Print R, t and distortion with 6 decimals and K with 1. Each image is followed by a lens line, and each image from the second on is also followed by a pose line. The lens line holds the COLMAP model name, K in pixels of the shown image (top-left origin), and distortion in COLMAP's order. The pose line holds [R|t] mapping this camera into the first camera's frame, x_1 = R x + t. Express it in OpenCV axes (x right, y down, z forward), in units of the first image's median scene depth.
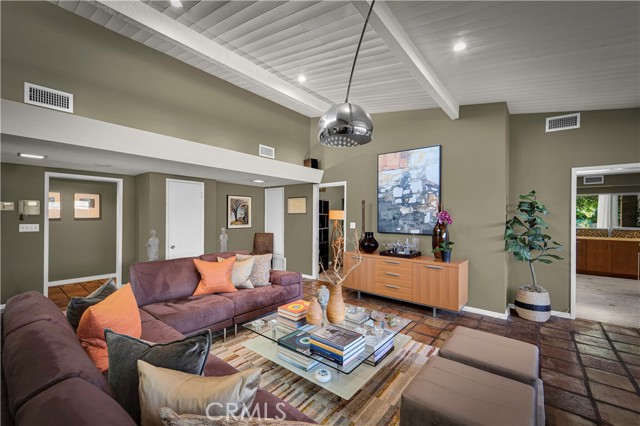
lens RADIAL K [[259.9, 0, 330.2], [0, 259.9, 216.5], [0, 0, 1]] dist [-0.002753, -0.000453]
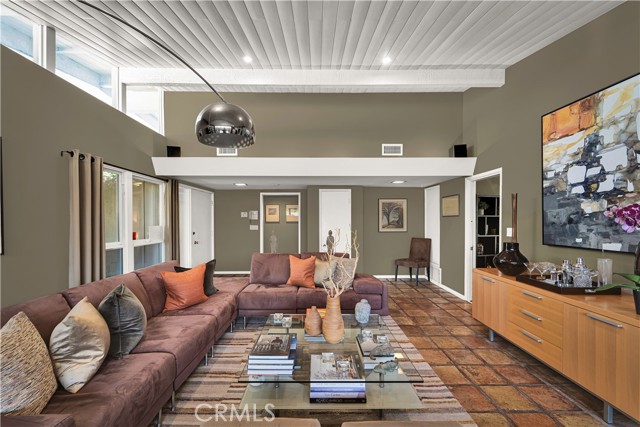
lens RADIAL K [[266.6, 0, 322.6], [0, 266.6, 223.0], [0, 0, 1]] dist [-0.003995, -0.002176]
pose [[0.628179, 0.002471, -0.778065, 0.376123], [0.005370, 0.999957, 0.007512, 0.003774], [0.778050, -0.008897, 0.628139, 0.228560]]
